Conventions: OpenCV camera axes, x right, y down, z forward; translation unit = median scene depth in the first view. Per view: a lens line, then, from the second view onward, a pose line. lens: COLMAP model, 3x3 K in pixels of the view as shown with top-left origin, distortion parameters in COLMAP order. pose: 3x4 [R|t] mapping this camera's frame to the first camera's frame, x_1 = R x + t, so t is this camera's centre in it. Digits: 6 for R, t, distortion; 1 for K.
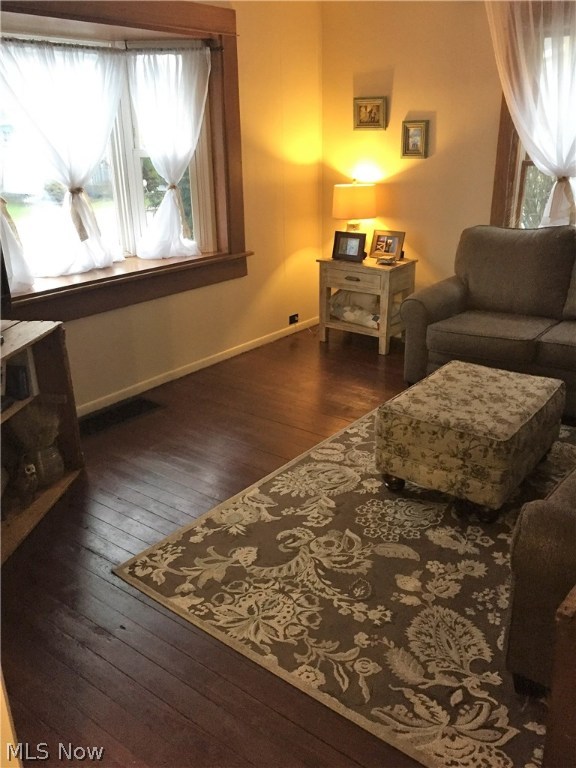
lens RADIAL K [[650.5, 0, 289.0], [0, 650.5, 382.2], [0, 0, 1]] dist [0.066367, -0.100475]
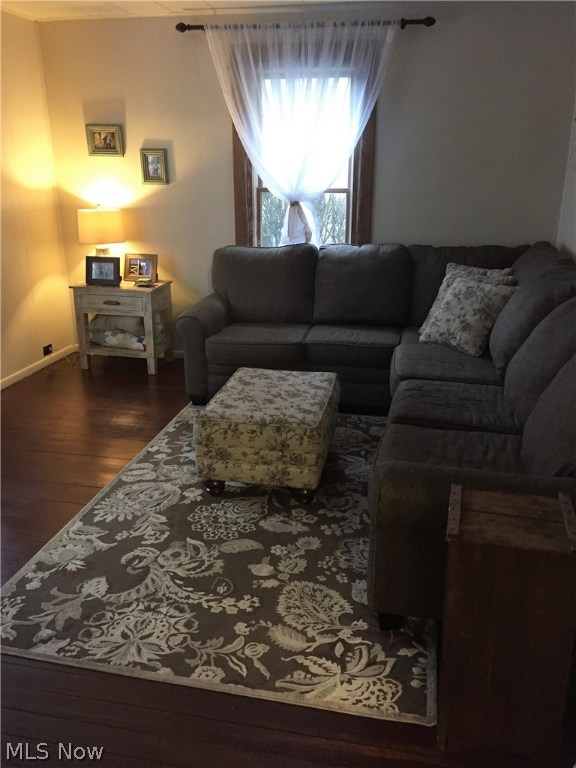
lens RADIAL K [[650.5, 0, 289.9], [0, 650.5, 382.4], [0, 0, 1]] dist [0.066367, -0.100475]
pose [[0.896028, -0.124168, 0.426281, -0.166308], [0.140923, 0.989990, -0.007847, 0.013139], [-0.421039, 0.067104, 0.904557, -0.013982]]
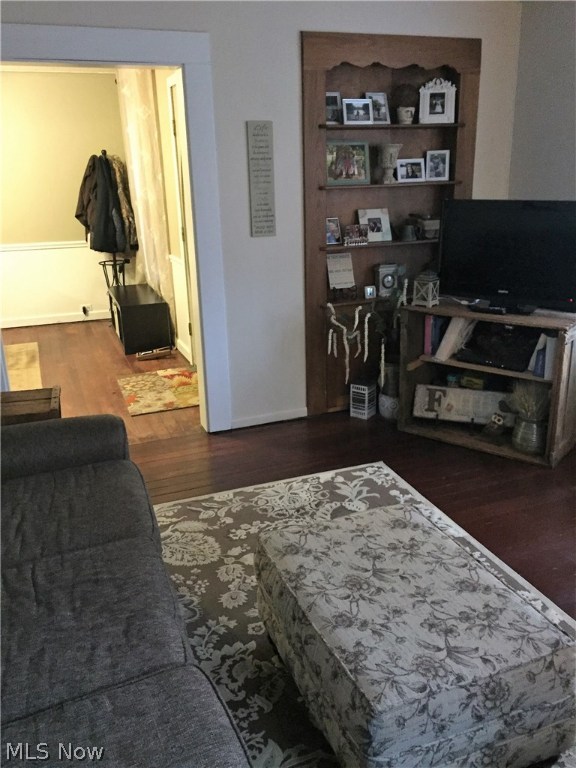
lens RADIAL K [[650.5, 0, 287.9], [0, 650.5, 381.3], [0, 0, 1]] dist [0.066367, -0.100475]
pose [[-0.518137, 0.290447, -0.804471, 0.815563], [-0.276962, 0.832919, 0.479101, -0.425910], [0.809213, 0.471048, -0.351123, 1.092721]]
